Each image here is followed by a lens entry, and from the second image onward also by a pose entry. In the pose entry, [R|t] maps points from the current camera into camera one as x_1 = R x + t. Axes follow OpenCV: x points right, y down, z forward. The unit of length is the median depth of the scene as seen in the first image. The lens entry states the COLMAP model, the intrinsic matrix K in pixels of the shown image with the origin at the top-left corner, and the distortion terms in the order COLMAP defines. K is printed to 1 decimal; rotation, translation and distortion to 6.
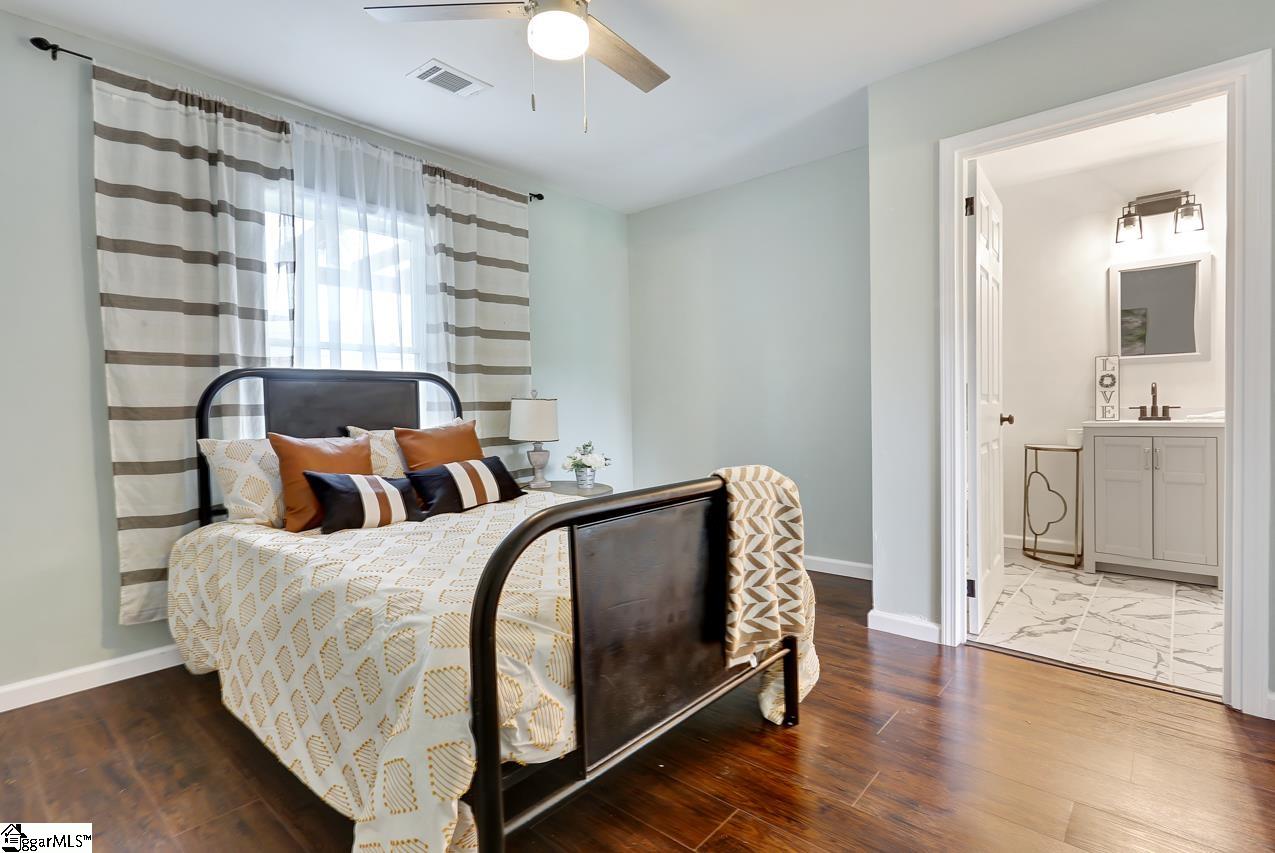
lens RADIAL K [[627.6, 0, 637.3], [0, 627.6, 420.8], [0, 0, 1]] dist [-0.004977, -0.000703]
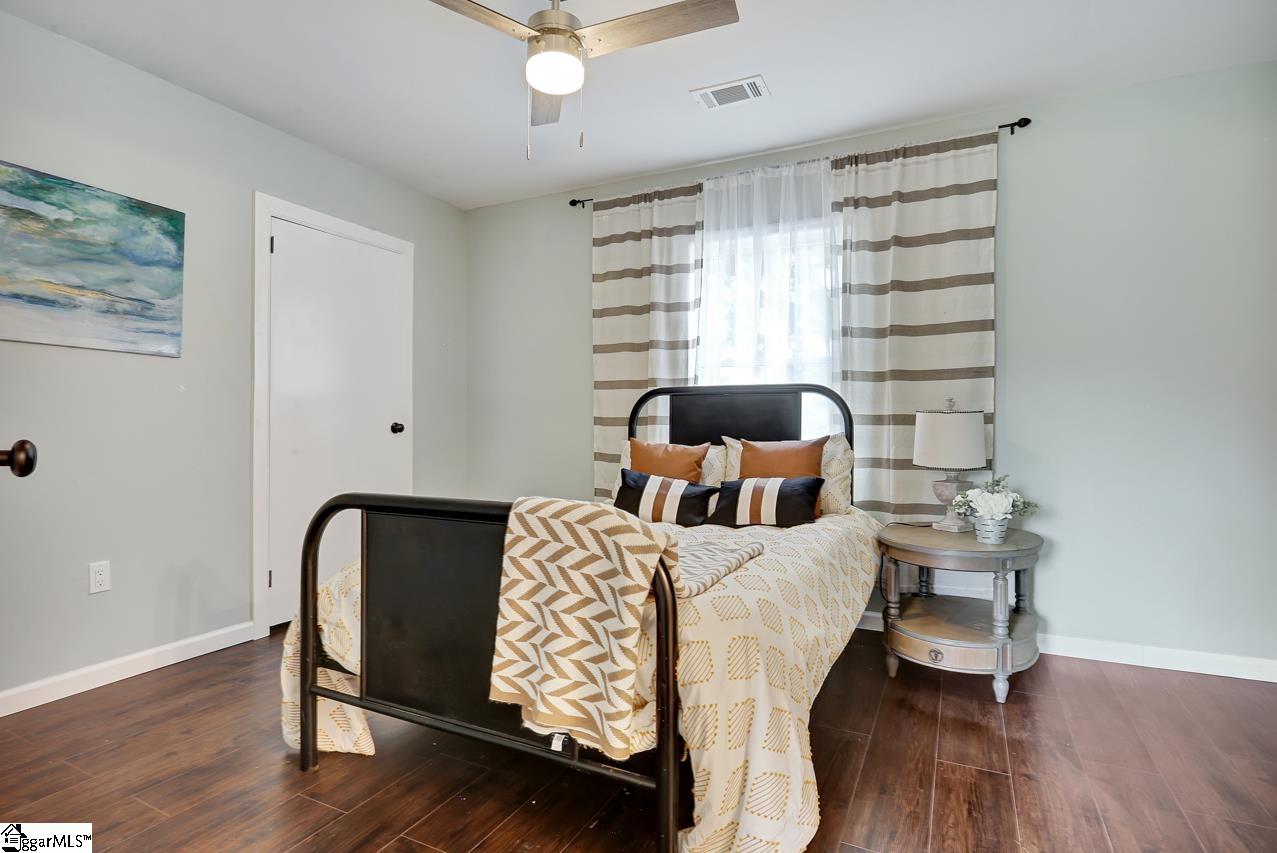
lens RADIAL K [[628.6, 0, 641.2], [0, 628.6, 428.5], [0, 0, 1]] dist [-0.004977, -0.000703]
pose [[0.259151, 0.016781, -0.965691, 0.599800], [-0.034787, 0.999362, 0.008031, -0.009098], [0.965210, 0.031512, 0.259569, 0.599874]]
